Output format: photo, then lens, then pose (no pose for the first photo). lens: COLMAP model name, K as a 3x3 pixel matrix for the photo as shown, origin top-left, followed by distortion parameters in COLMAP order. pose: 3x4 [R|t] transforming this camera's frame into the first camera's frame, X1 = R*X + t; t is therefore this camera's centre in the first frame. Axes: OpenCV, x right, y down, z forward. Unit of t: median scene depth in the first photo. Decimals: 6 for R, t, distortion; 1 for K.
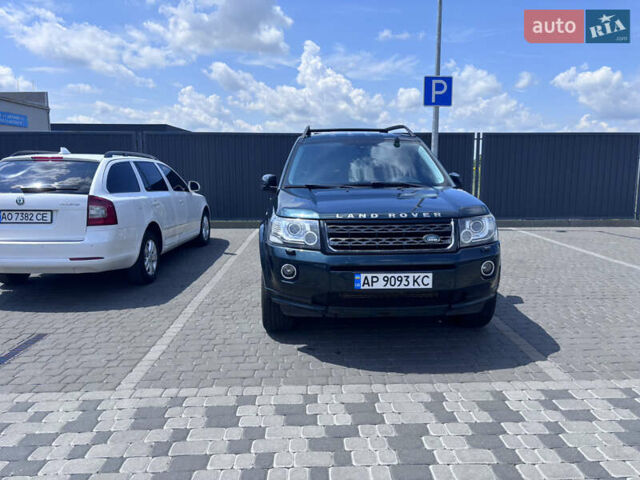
lens RADIAL K [[485.9, 0, 326.0], [0, 485.9, 240.3], [0, 0, 1]] dist [0.050899, -0.060274]
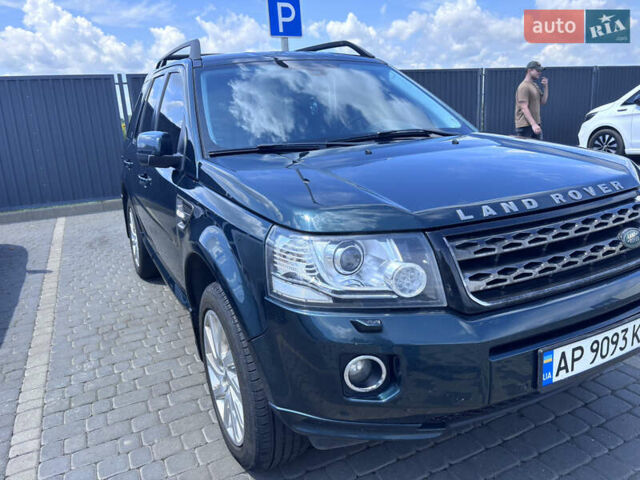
lens RADIAL K [[485.9, 0, 317.6], [0, 485.9, 237.3], [0, 0, 1]] dist [0.050899, -0.060274]
pose [[0.909982, -0.151136, 0.386122, -0.249119], [0.118130, 0.987110, 0.107975, -0.091178], [-0.397464, -0.052643, 0.916107, 0.667629]]
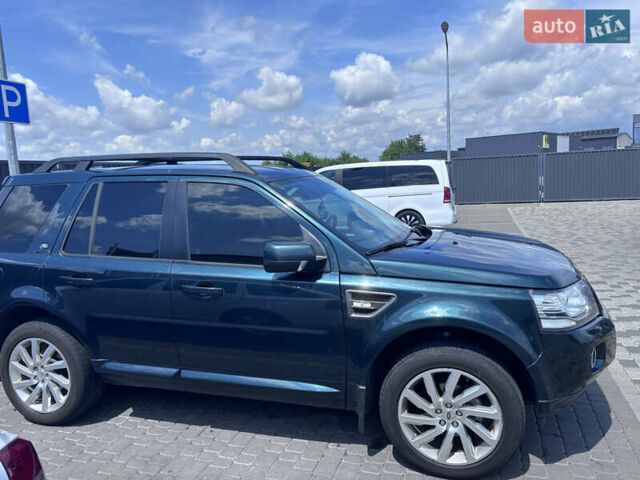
lens RADIAL K [[485.9, 0, 318.4], [0, 485.9, 240.8], [0, 0, 1]] dist [0.050899, -0.060274]
pose [[0.330704, -0.142561, 0.932905, -0.892682], [0.189755, 0.978381, 0.082244, -0.251449], [-0.924461, 0.149825, 0.350606, 1.110570]]
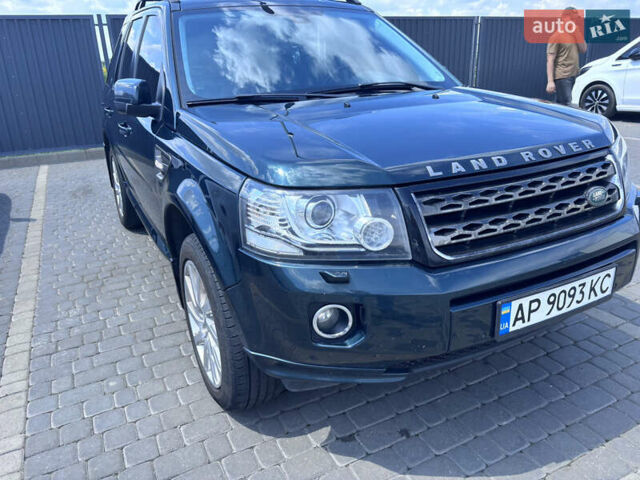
lens RADIAL K [[485.9, 0, 315.1], [0, 485.9, 242.3], [0, 0, 1]] dist [0.050899, -0.060274]
pose [[0.906421, -0.177631, 0.383209, -0.239155], [0.099973, 0.971715, 0.213954, -0.091504], [-0.410374, -0.155622, 0.898541, 0.651396]]
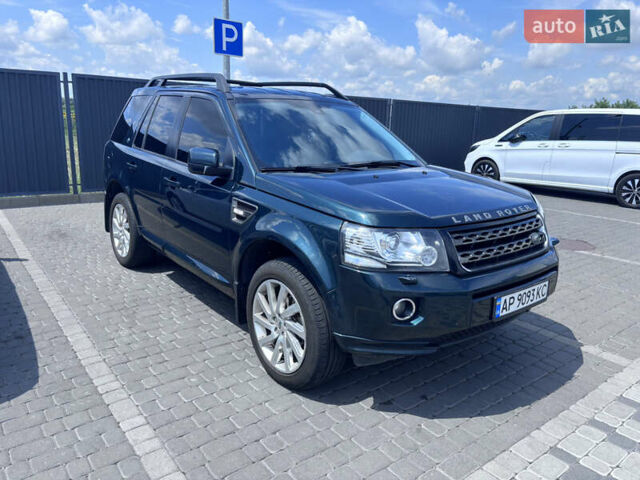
lens RADIAL K [[485.9, 0, 314.1], [0, 485.9, 233.2], [0, 0, 1]] dist [0.050899, -0.060274]
pose [[0.807976, -0.107335, 0.579357, -0.561482], [0.057134, 0.992906, 0.104273, -0.118368], [-0.586439, -0.051149, 0.808377, 0.538555]]
